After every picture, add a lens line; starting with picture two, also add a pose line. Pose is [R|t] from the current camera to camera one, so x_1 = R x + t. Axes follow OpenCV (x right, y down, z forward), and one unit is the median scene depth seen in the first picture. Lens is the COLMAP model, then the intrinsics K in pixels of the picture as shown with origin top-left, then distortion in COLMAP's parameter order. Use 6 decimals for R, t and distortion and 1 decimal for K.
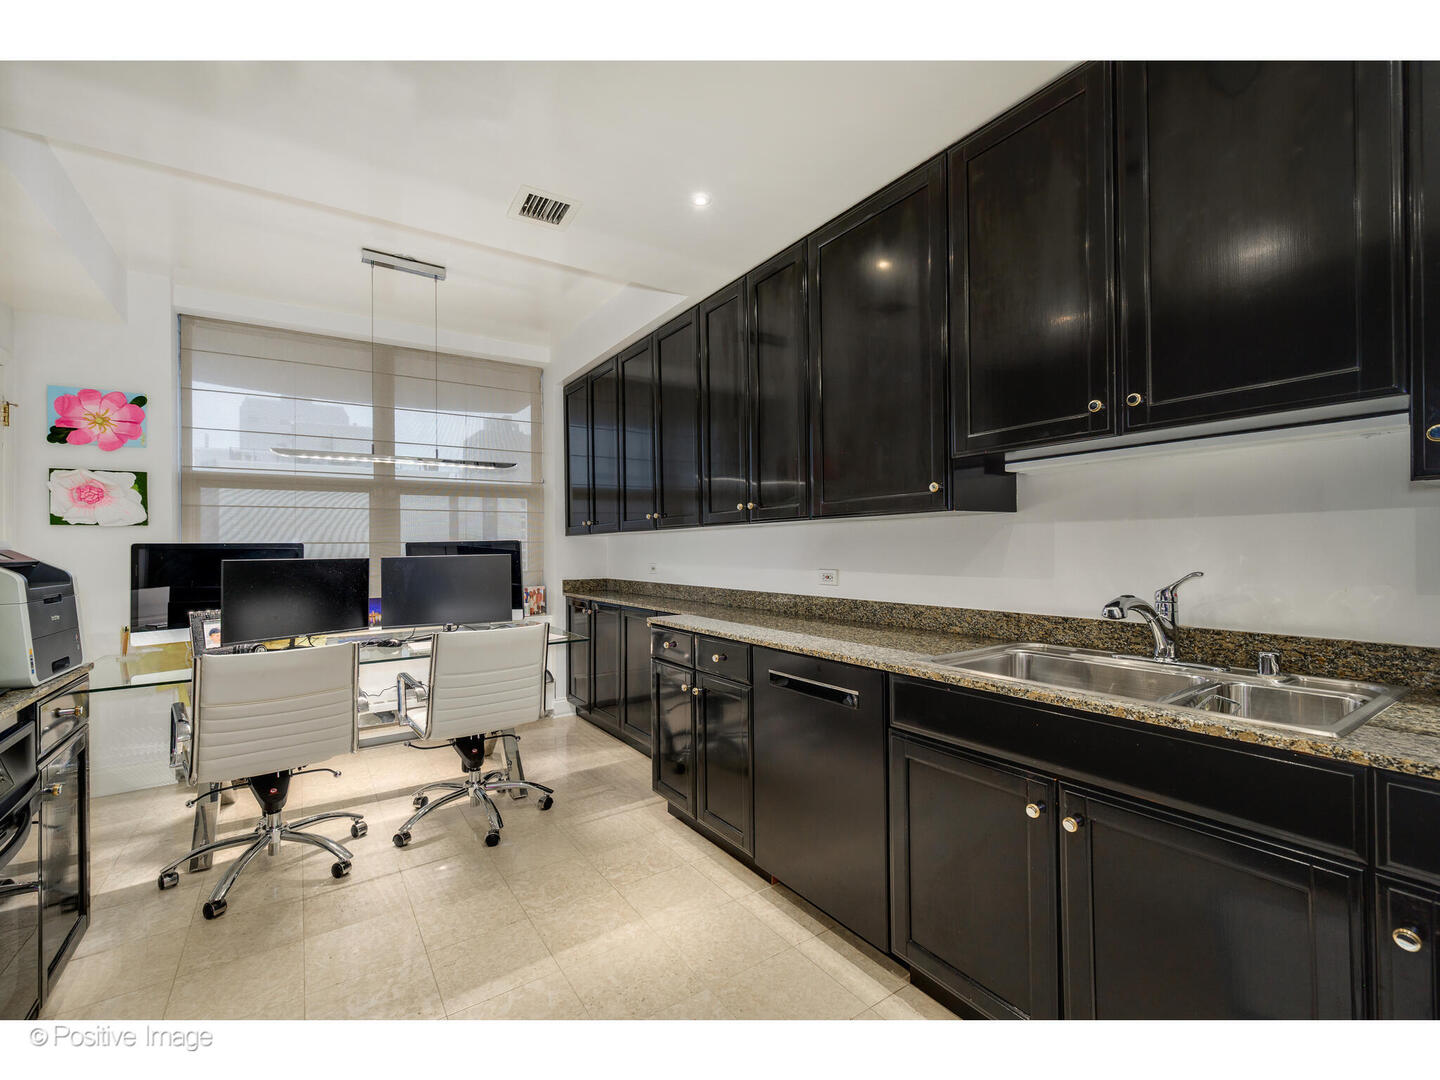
lens RADIAL K [[605.2, 0, 726.2], [0, 605.2, 544.5], [0, 0, 1]] dist [0.002069, 0.000266]
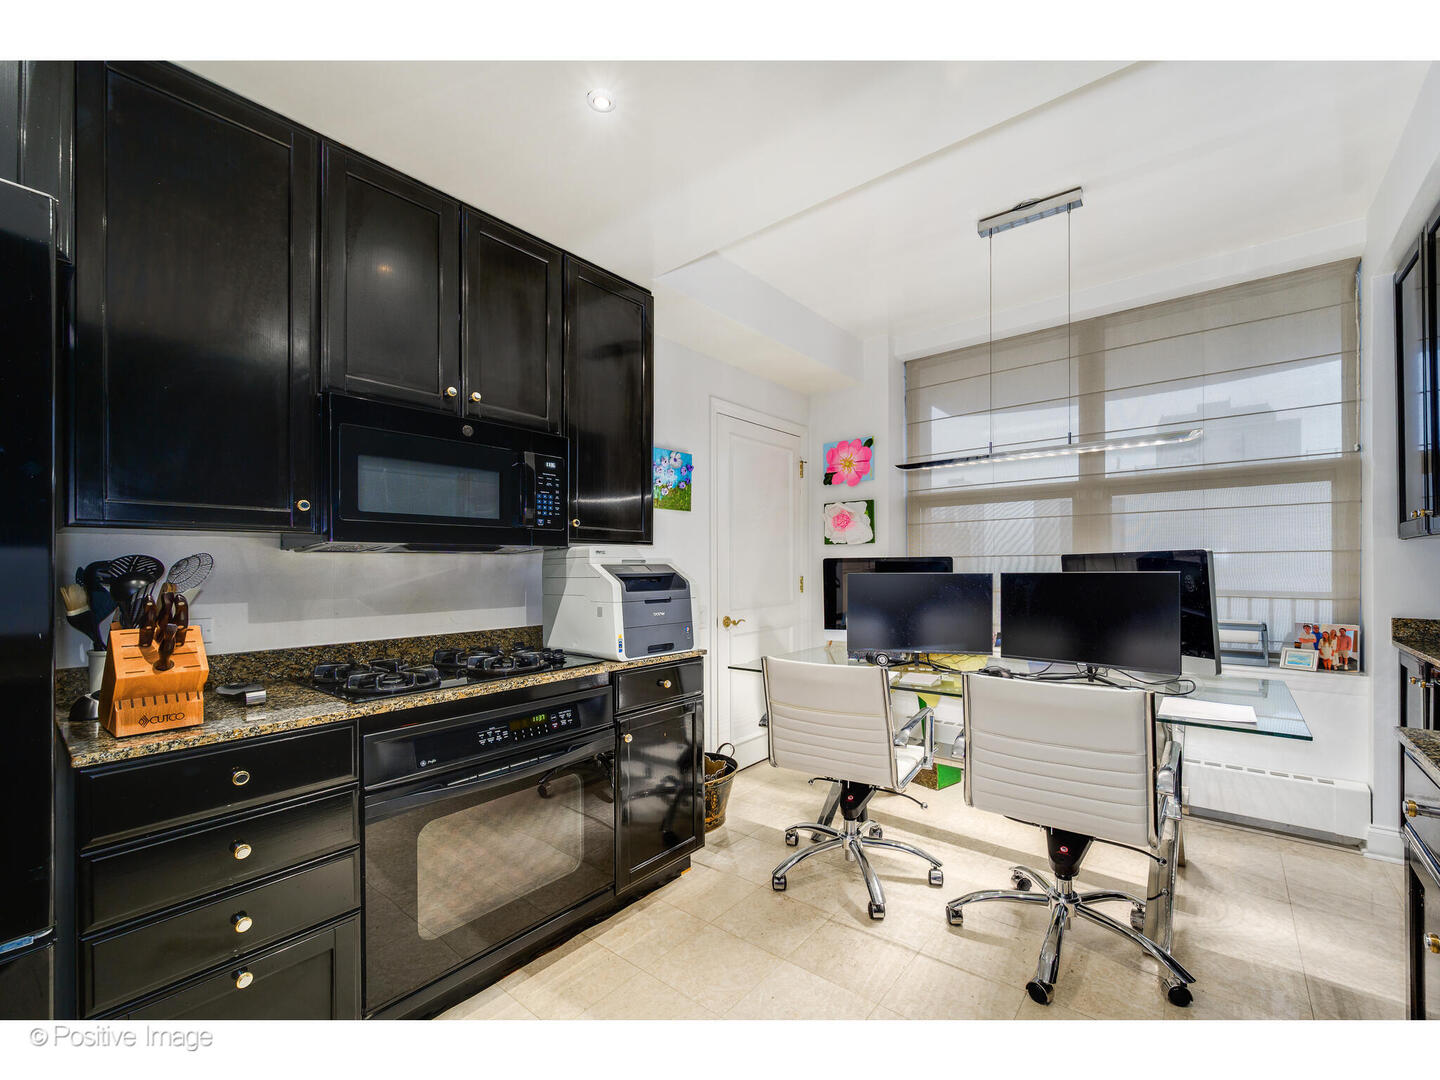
lens RADIAL K [[598.9, 0, 721.8], [0, 598.9, 563.4], [0, 0, 1]] dist [-0.001648, -0.000263]
pose [[0.293189, 0.004800, -0.956043, 0.113741], [0.008044, 0.999940, 0.007488, -0.001679], [0.956021, -0.009886, 0.293132, 0.352357]]
